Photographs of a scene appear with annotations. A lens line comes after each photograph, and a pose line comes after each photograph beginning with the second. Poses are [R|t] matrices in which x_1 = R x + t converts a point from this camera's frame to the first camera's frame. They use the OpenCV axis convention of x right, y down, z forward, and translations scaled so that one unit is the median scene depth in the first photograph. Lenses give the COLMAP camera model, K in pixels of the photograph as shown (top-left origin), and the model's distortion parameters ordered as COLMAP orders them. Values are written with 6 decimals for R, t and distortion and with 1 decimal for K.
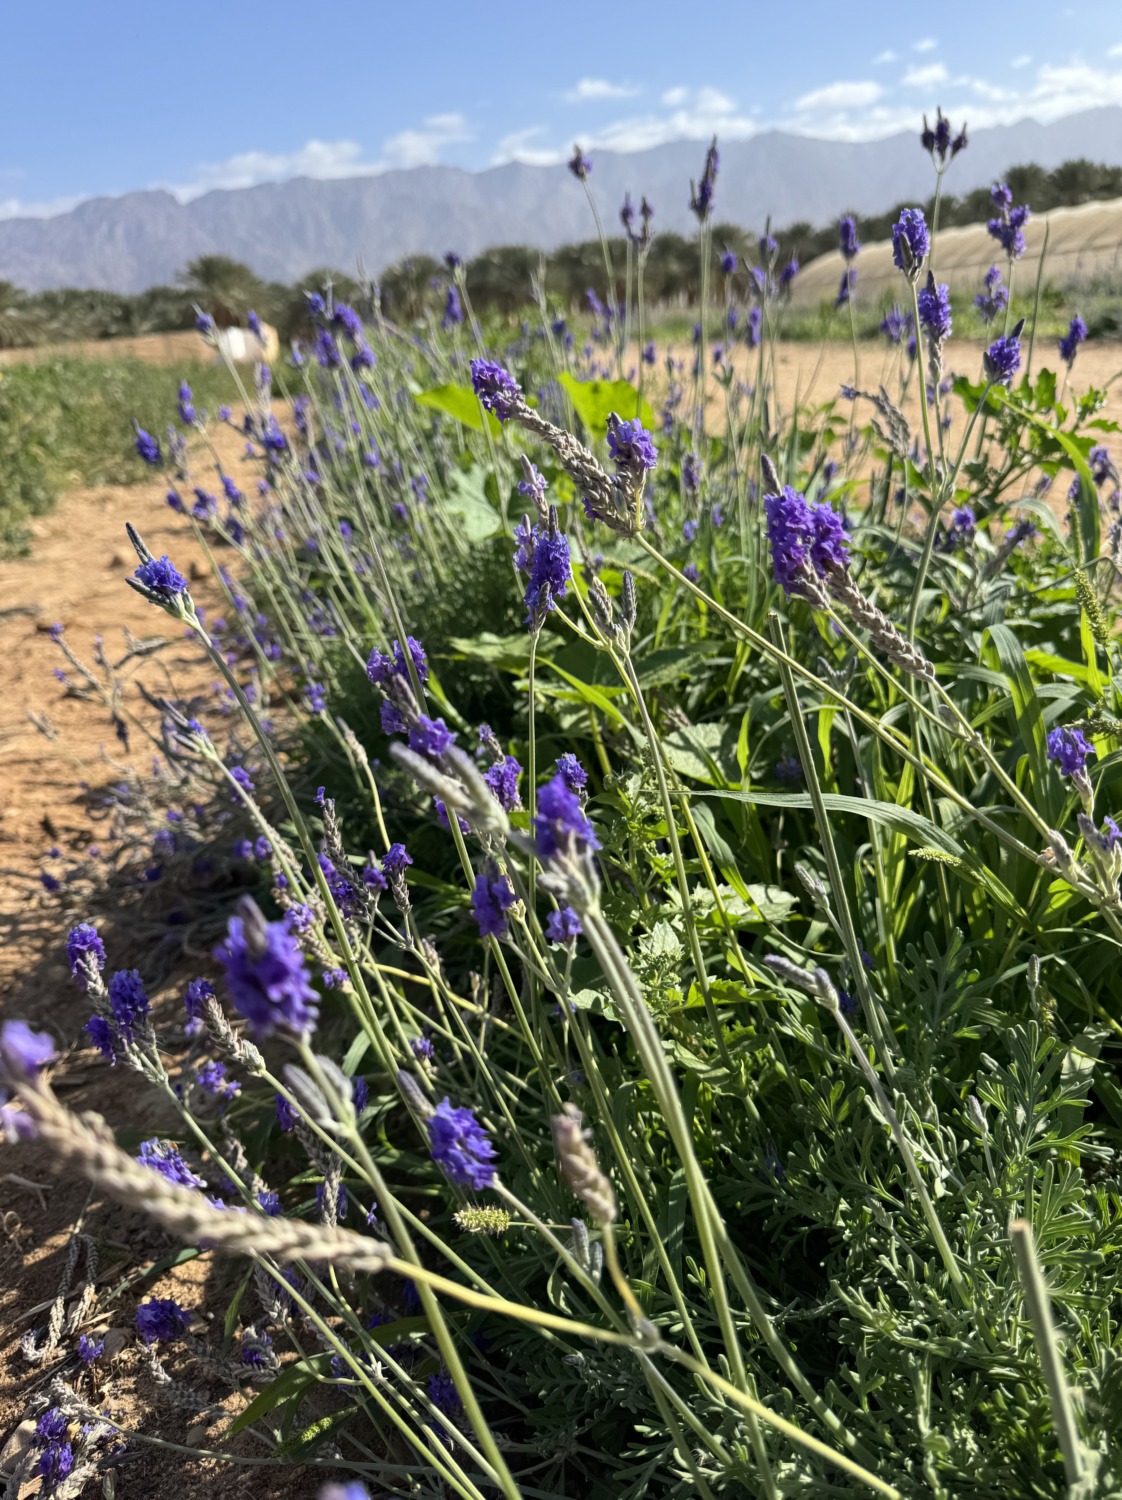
lens RADIAL K [[1031.1, 0, 561.0], [0, 1031.1, 750.0], [0, 0, 1]] dist [-0.004854, -0.002237]
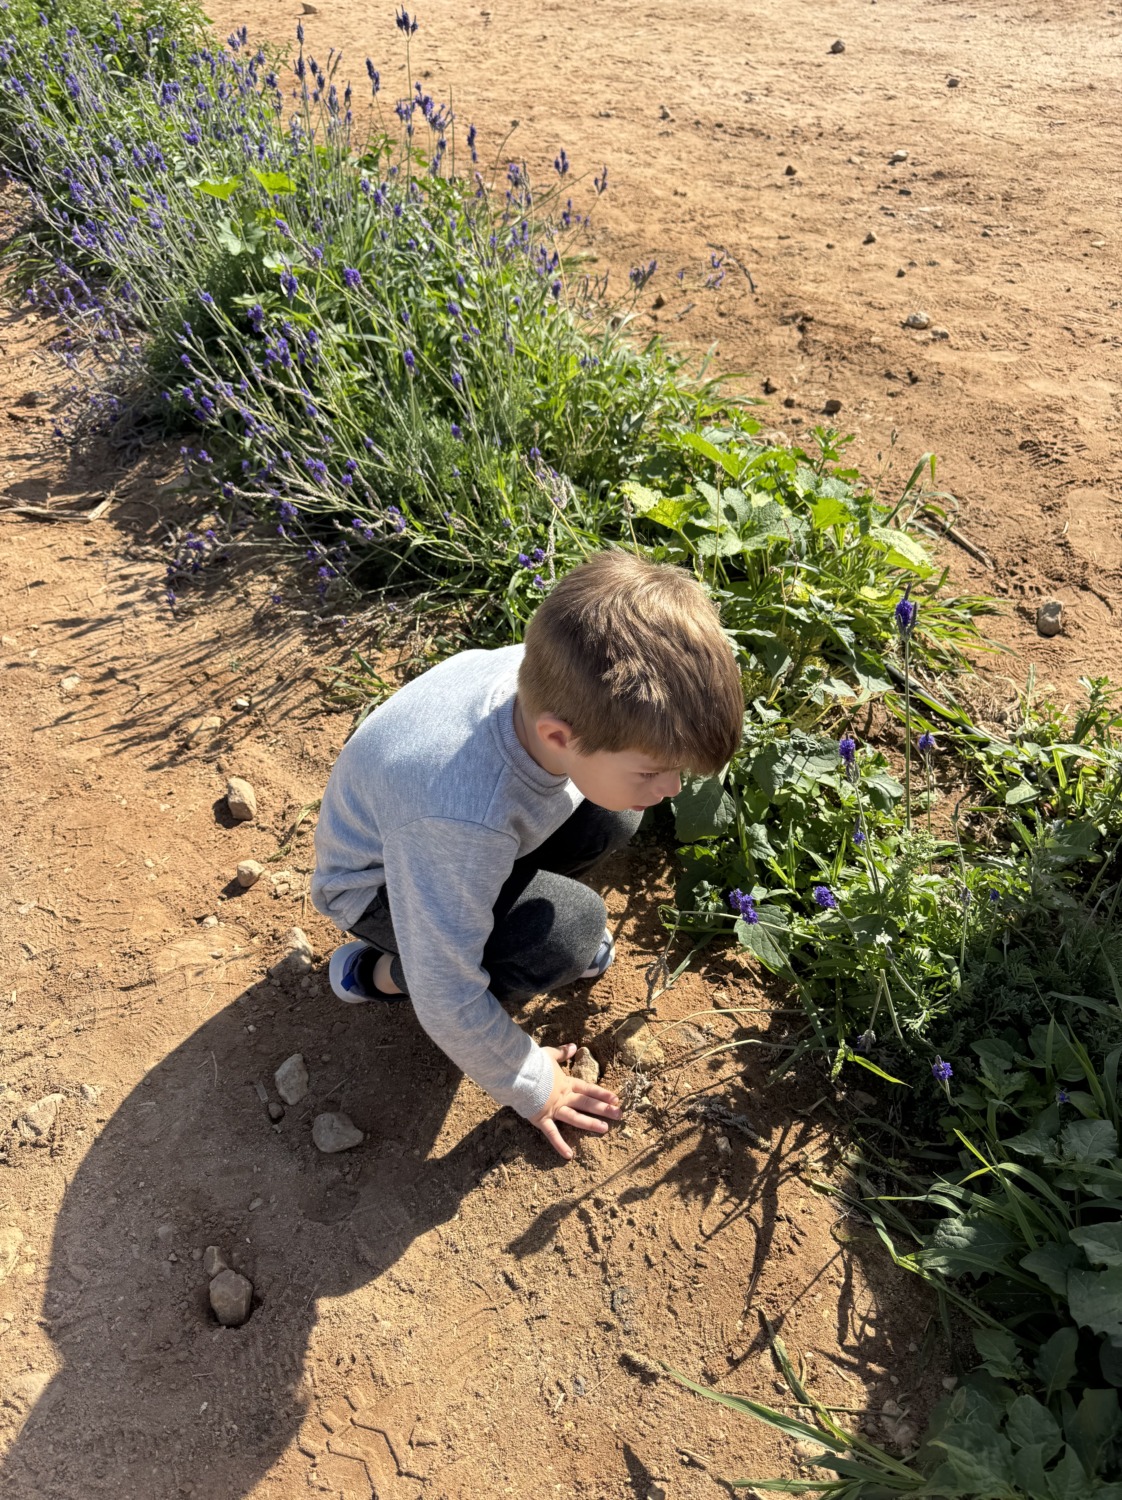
lens RADIAL K [[1031.1, 0, 561.0], [0, 1031.1, 750.0], [0, 0, 1]] dist [-0.004854, -0.002237]
pose [[0.945619, -0.198106, 0.257990, -0.259266], [0.097582, 0.929382, 0.355987, 0.119405], [-0.310295, -0.311453, 0.898173, -2.197602]]
